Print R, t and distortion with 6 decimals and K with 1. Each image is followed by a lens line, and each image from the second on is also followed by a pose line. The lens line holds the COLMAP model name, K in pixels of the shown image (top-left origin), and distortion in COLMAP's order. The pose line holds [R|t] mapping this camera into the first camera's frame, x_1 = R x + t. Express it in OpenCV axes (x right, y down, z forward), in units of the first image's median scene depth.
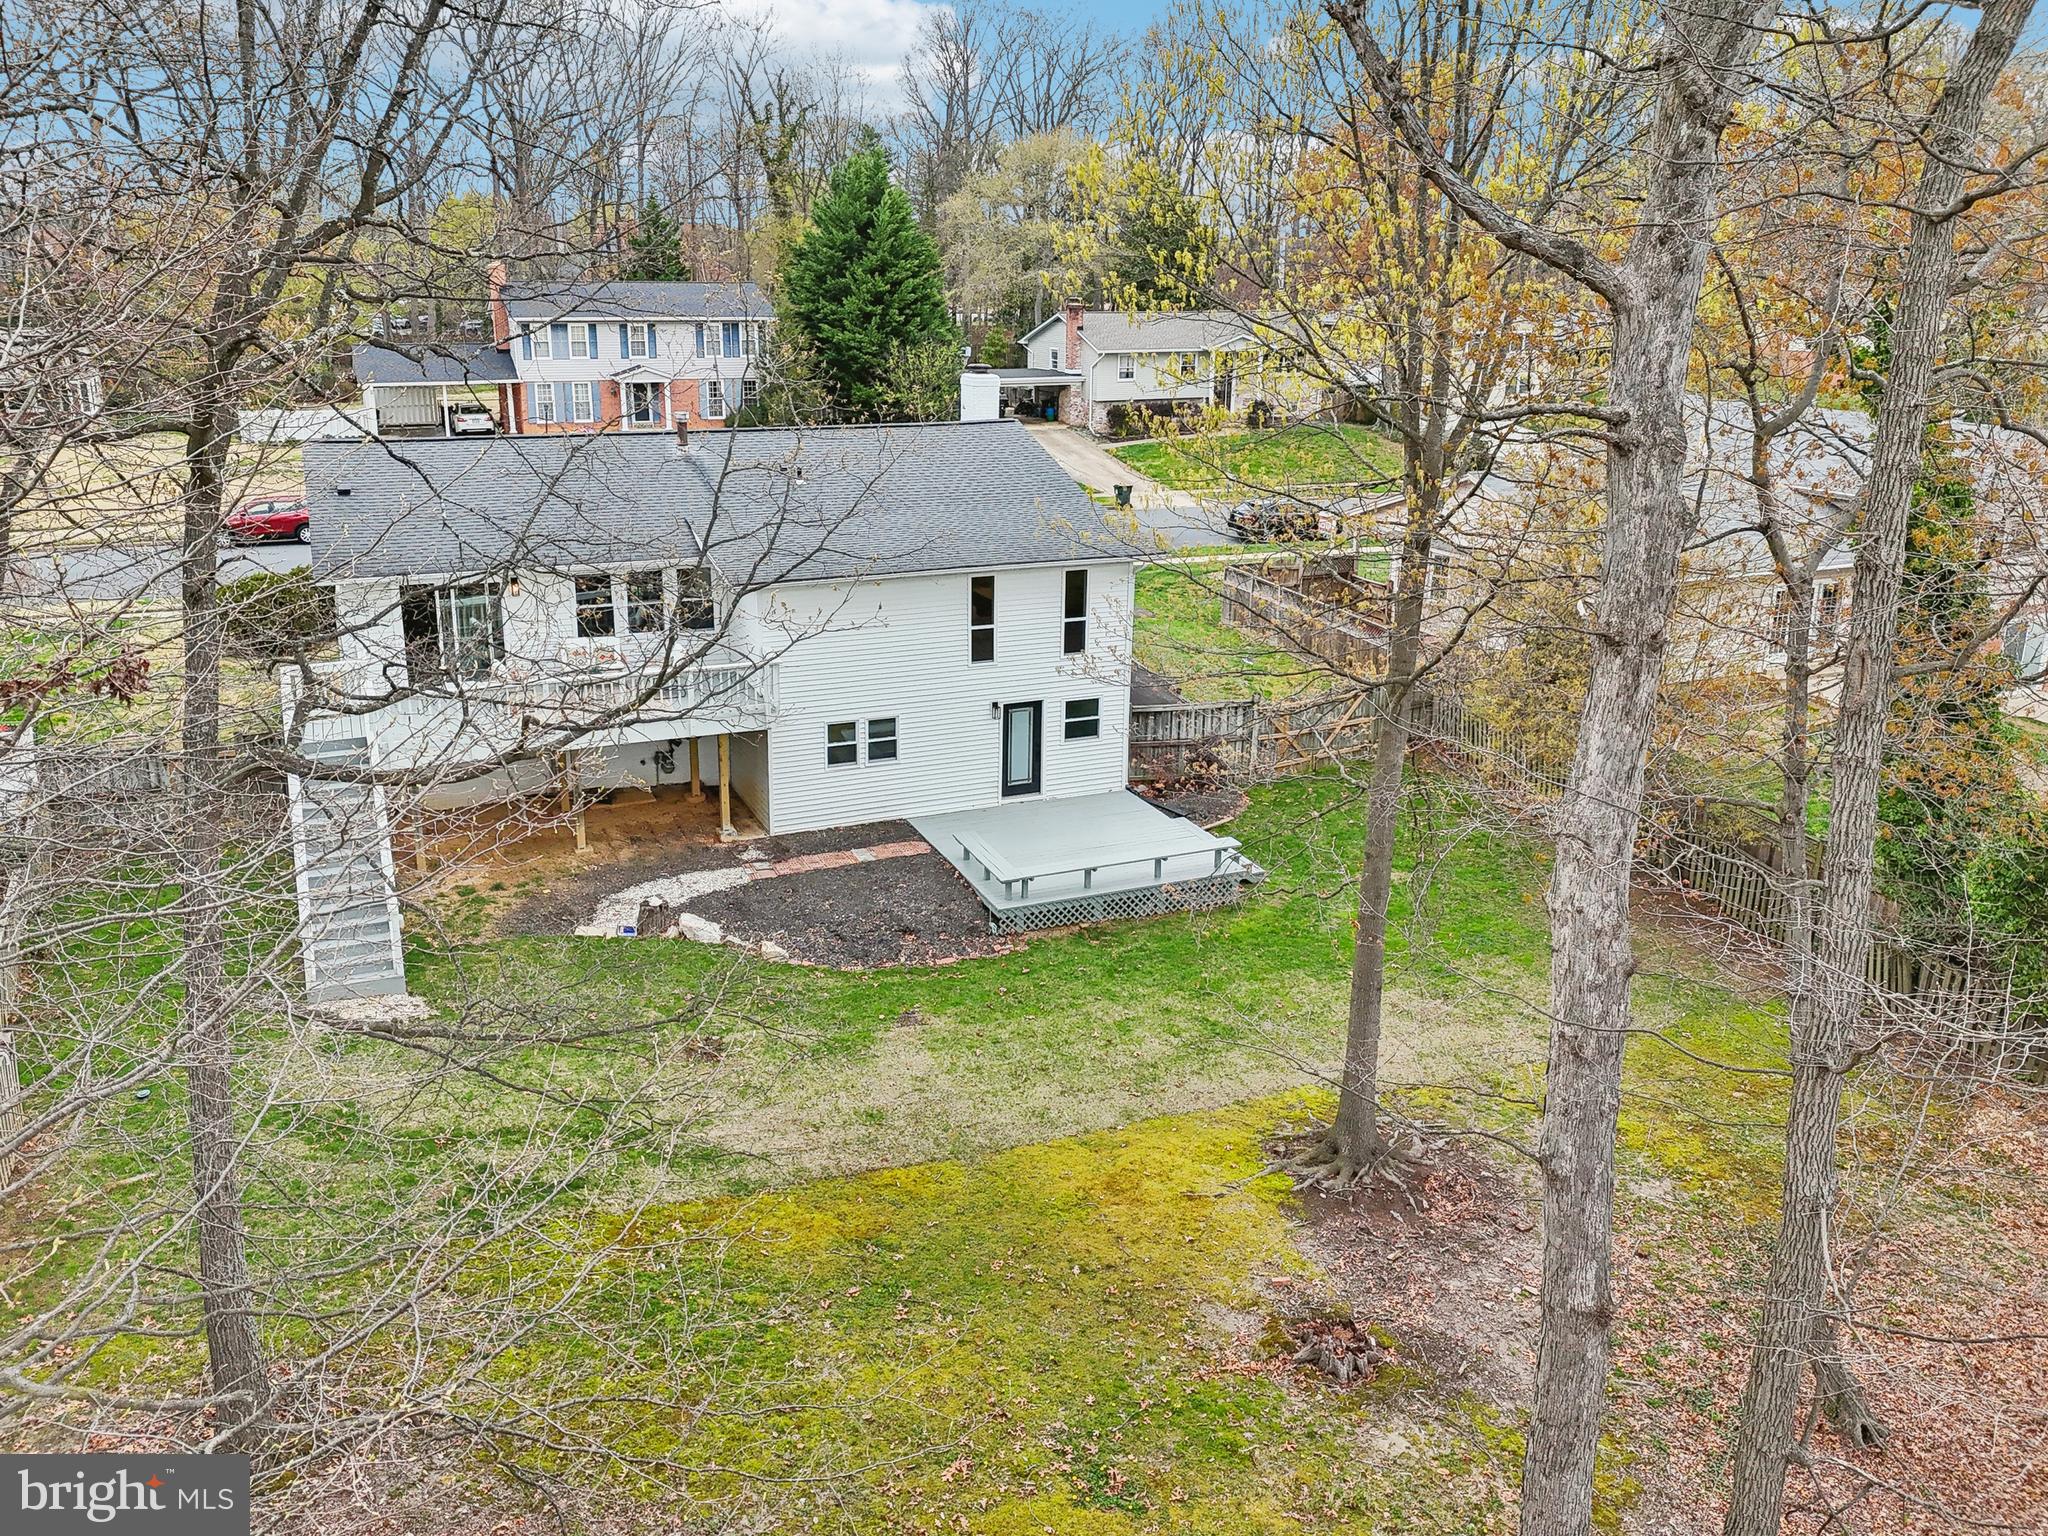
lens RADIAL K [[1615.2, 0, 1025.8], [0, 1615.2, 704.2], [0, 0, 1]] dist [0.191978, -0.523826]
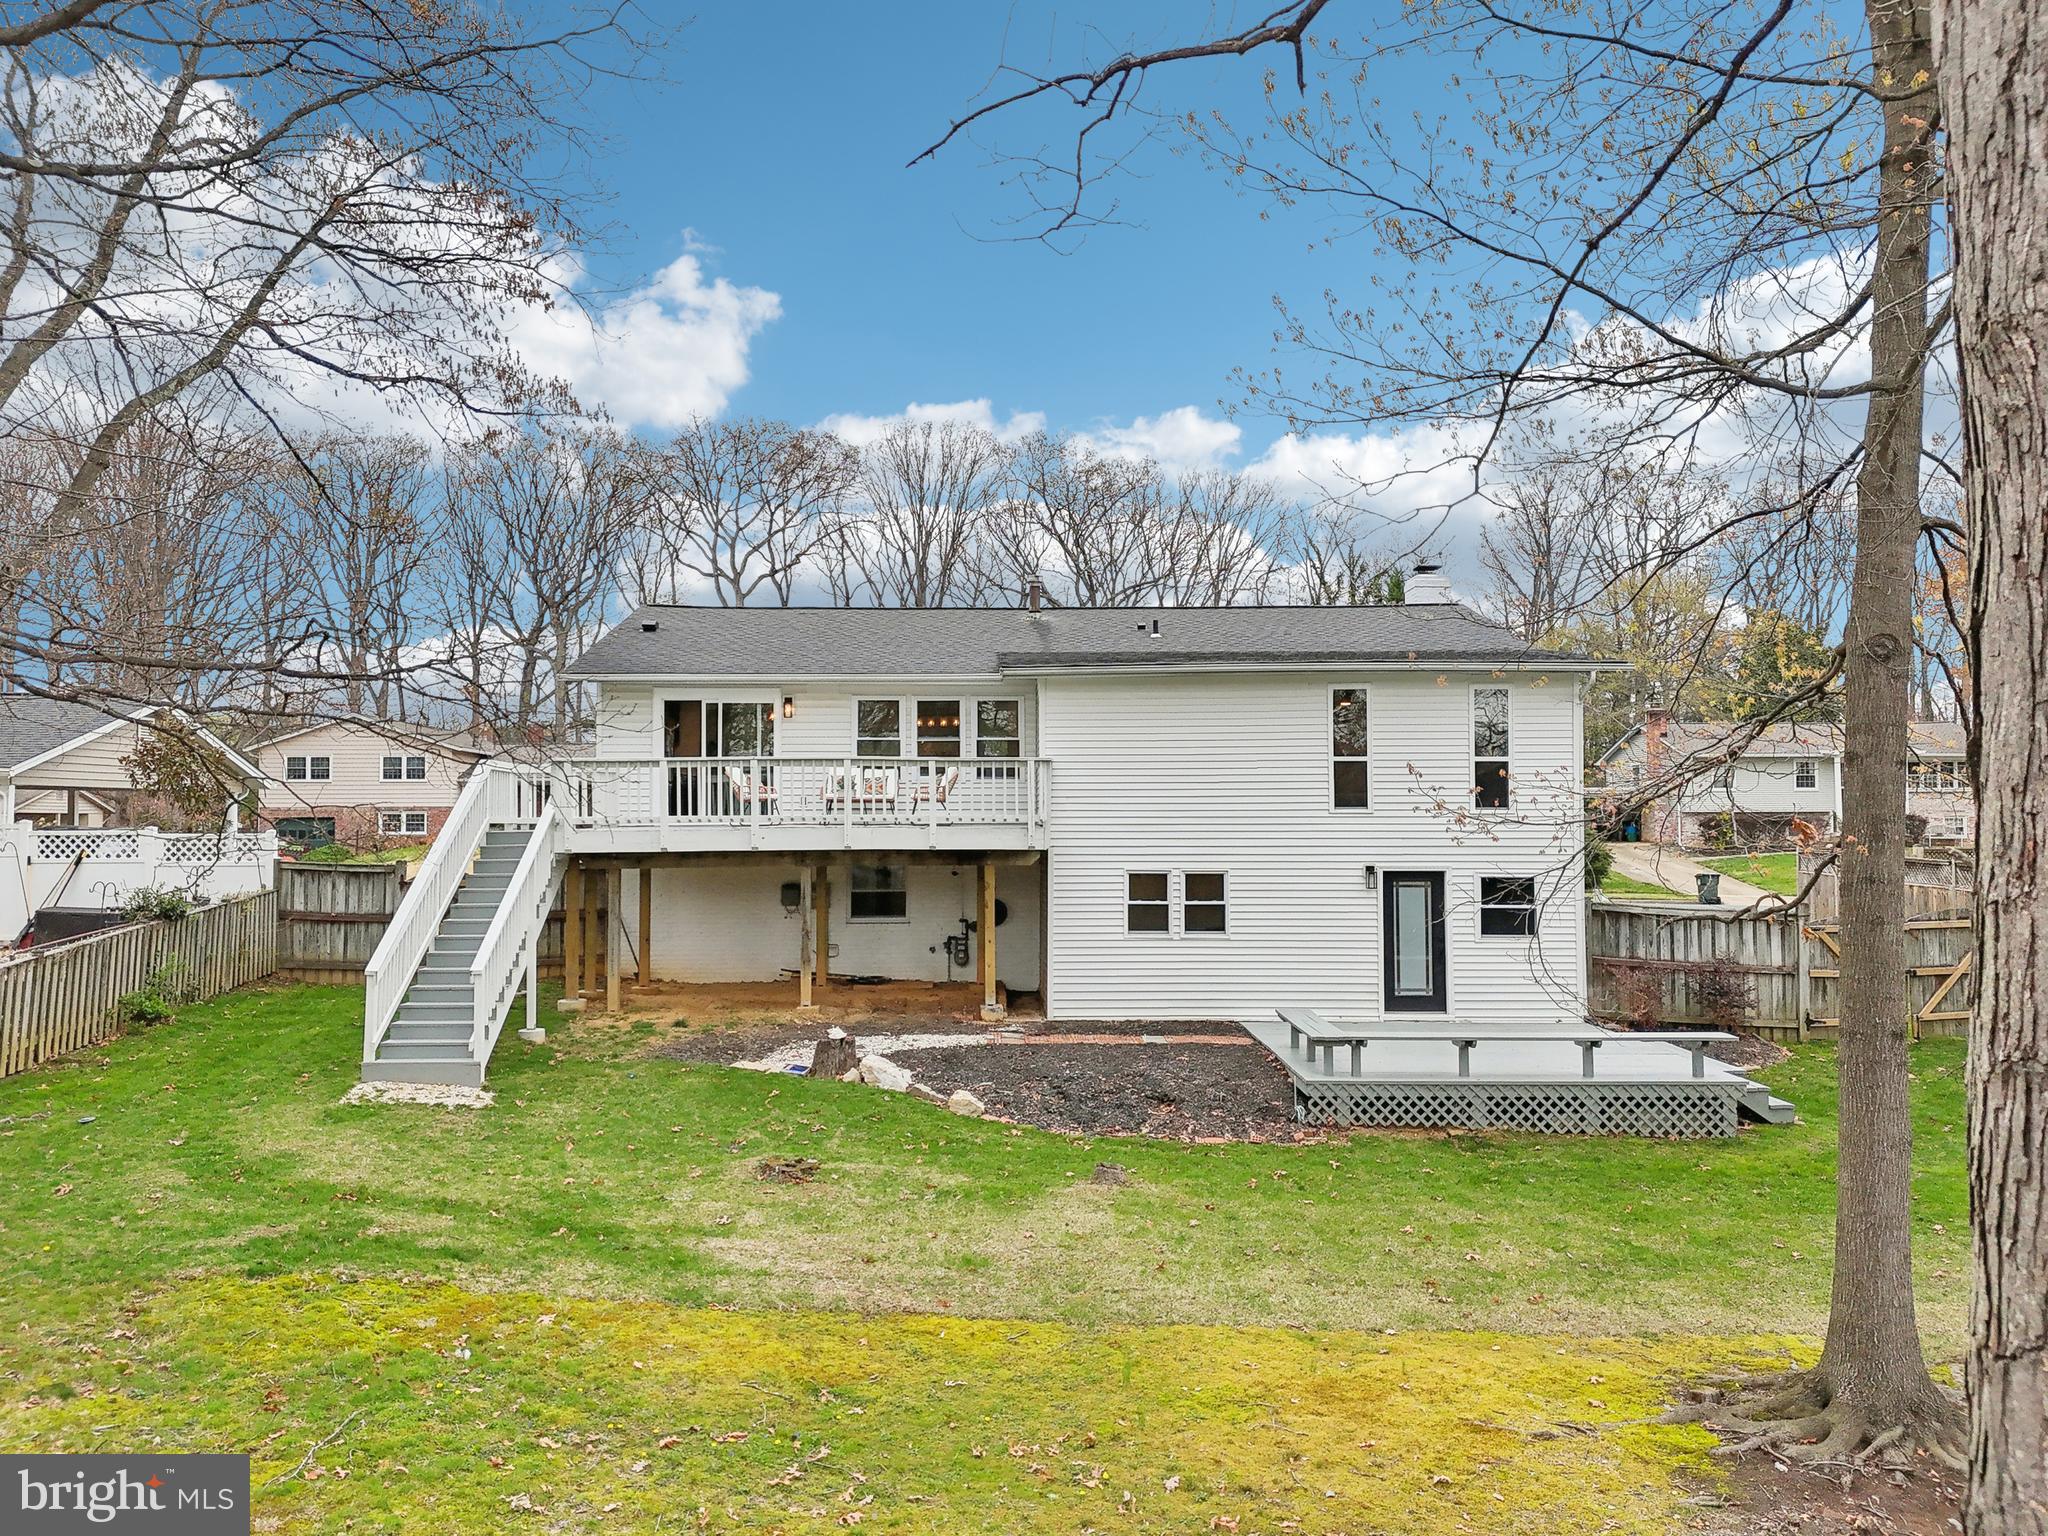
lens RADIAL K [[1572.9, 0, 1024.0], [0, 1572.9, 768.0], [0, 0, 1]] dist [0.070929, -0.081682]
pose [[0.923016, -0.029479, -0.383630, 0.121813], [-0.091945, 0.951275, -0.294318, 0.197996], [0.373614, 0.306933, 0.875331, 0.352114]]
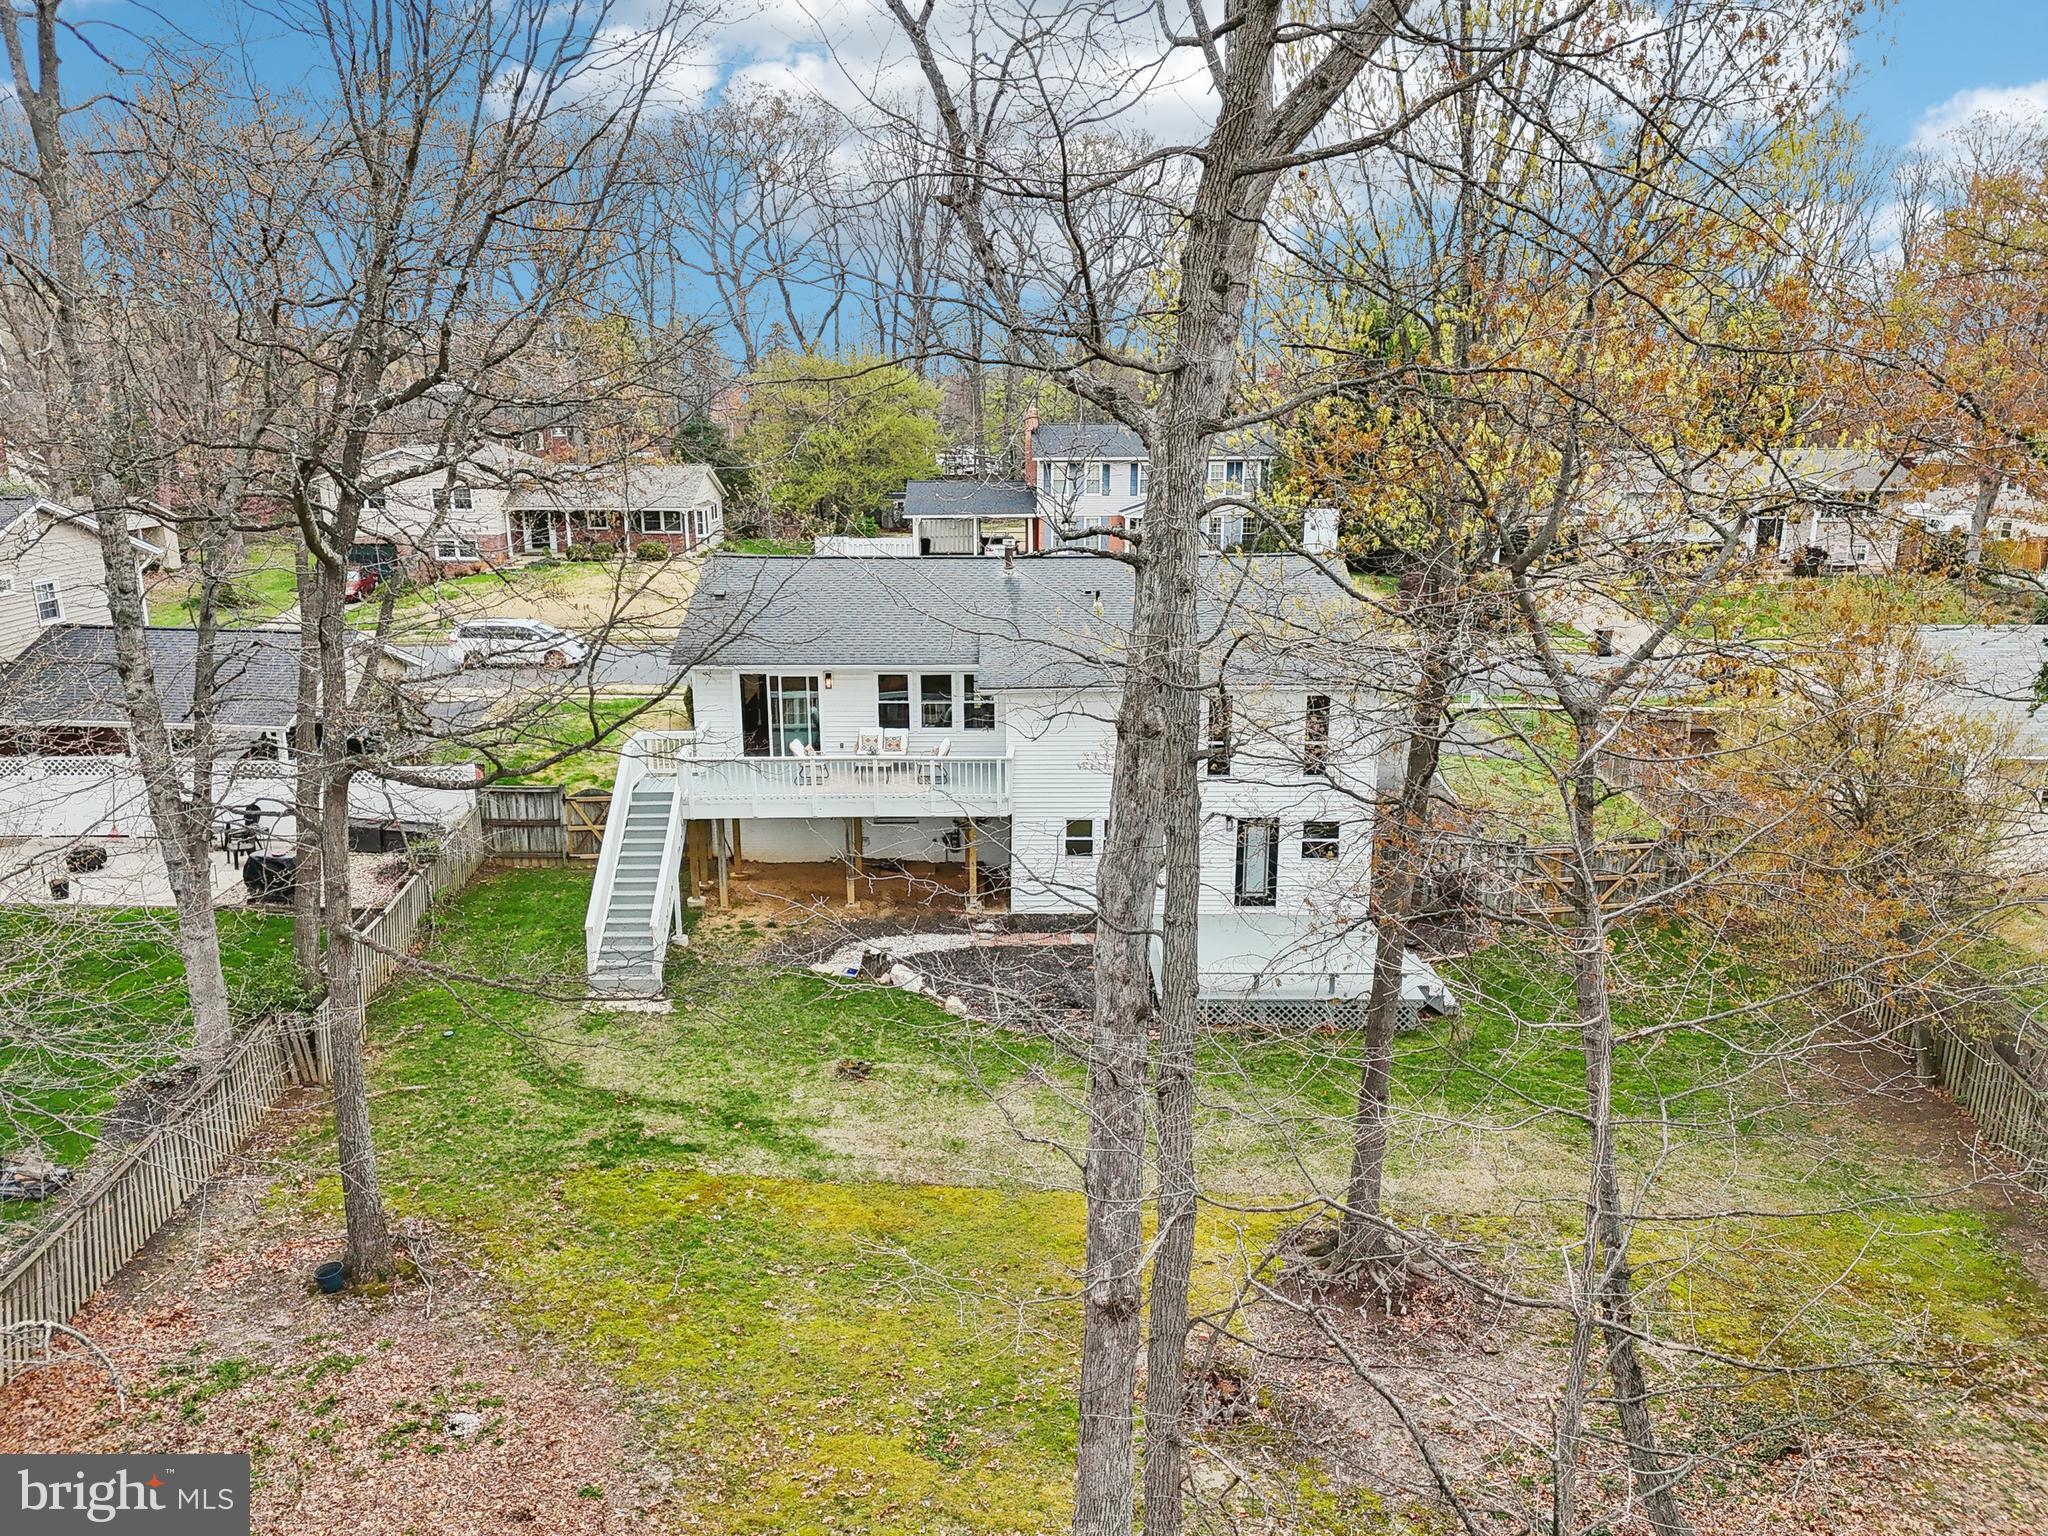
lens RADIAL K [[1622.6, 0, 1023.5], [0, 1622.6, 818.2], [0, 0, 1]] dist [0.103010, -0.092997]
pose [[0.920786, 0.087645, -0.380094, 0.292985], [-0.093430, 0.995621, 0.003241, 0.011249], [0.378714, 0.032528, 0.924942, -0.043531]]
